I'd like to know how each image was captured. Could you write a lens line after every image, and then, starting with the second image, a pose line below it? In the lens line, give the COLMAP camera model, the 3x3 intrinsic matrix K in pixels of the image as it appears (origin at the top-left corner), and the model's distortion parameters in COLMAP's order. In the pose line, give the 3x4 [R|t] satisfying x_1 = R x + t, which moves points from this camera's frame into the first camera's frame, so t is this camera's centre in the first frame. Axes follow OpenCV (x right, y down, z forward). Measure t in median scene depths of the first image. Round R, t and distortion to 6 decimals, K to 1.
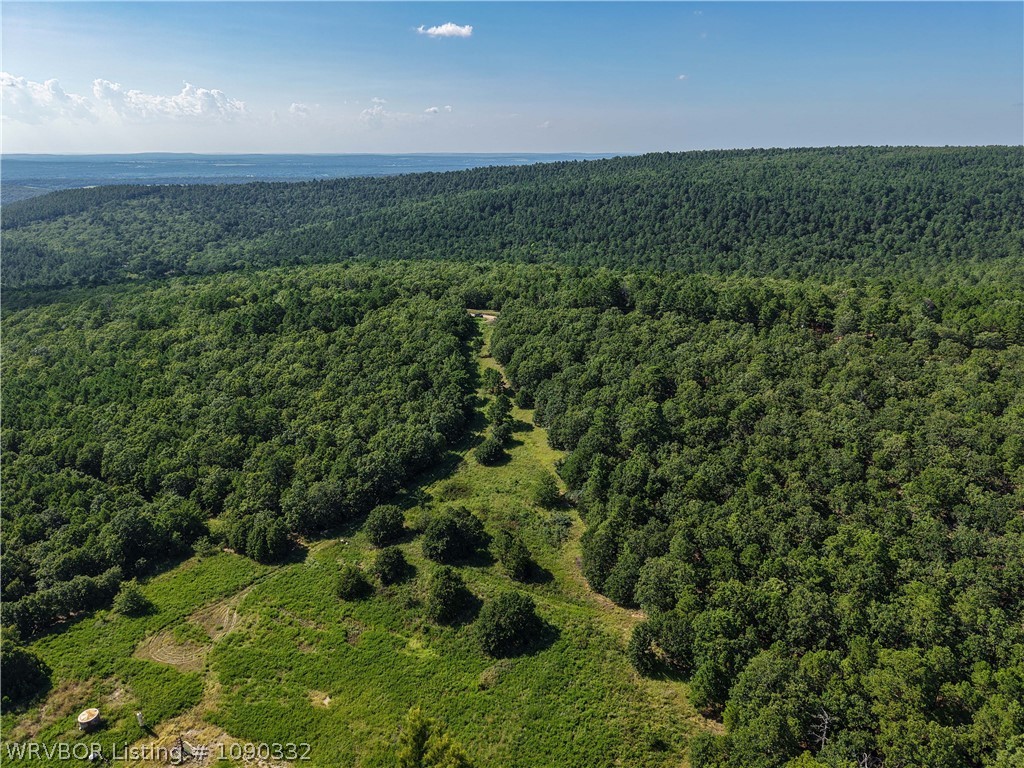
lens RADIAL K [[682.2, 0, 515.7], [0, 682.2, 385.5], [0, 0, 1]] dist [0.031475, -0.032433]
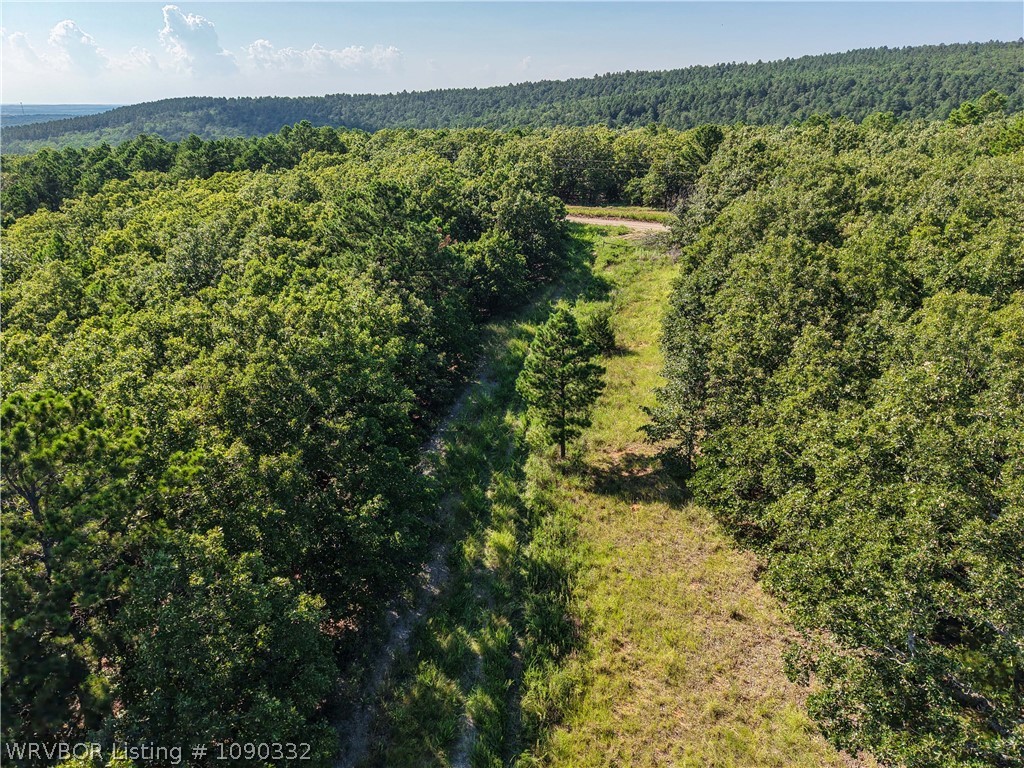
lens RADIAL K [[682.2, 0, 515.7], [0, 682.2, 385.5], [0, 0, 1]] dist [0.031475, -0.032433]
pose [[0.984186, 0.070516, -0.162495, -0.015408], [-0.061060, 0.996177, 0.062480, -0.021814], [0.166279, -0.051570, 0.984729, 0.301591]]
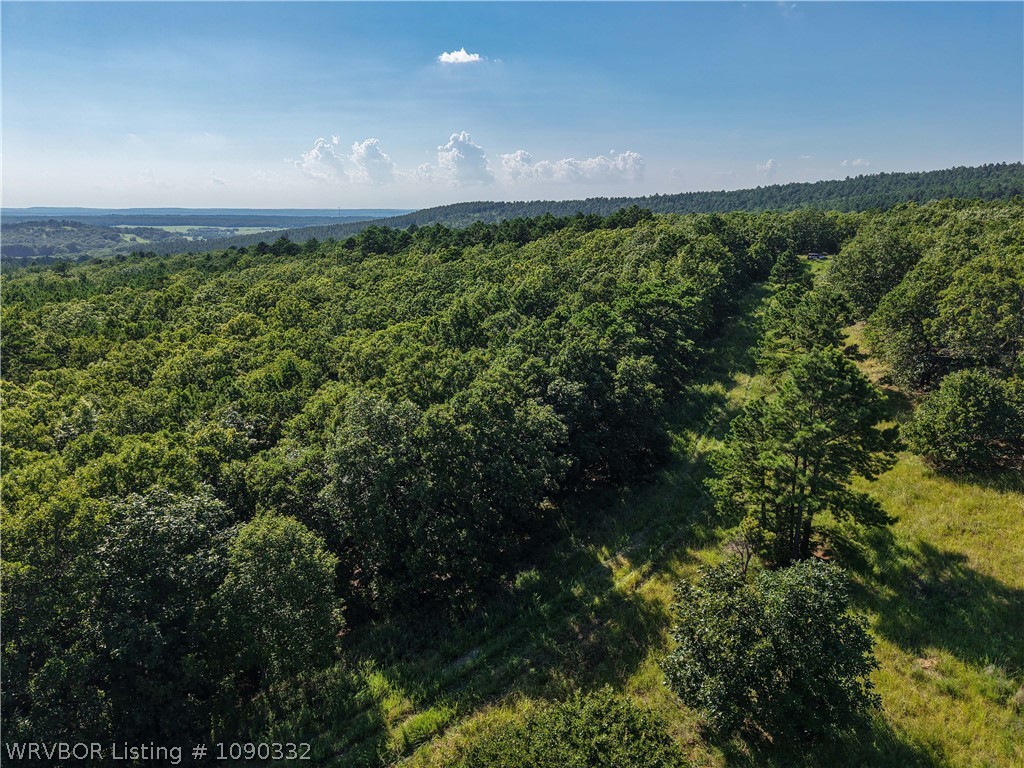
lens RADIAL K [[682.2, 0, 515.7], [0, 682.2, 385.5], [0, 0, 1]] dist [0.031475, -0.032433]
pose [[0.872415, 0.124048, -0.472763, -0.002205], [-0.160140, 0.986412, -0.036692, 0.009828], [0.461787, 0.107719, 0.880426, 0.221944]]
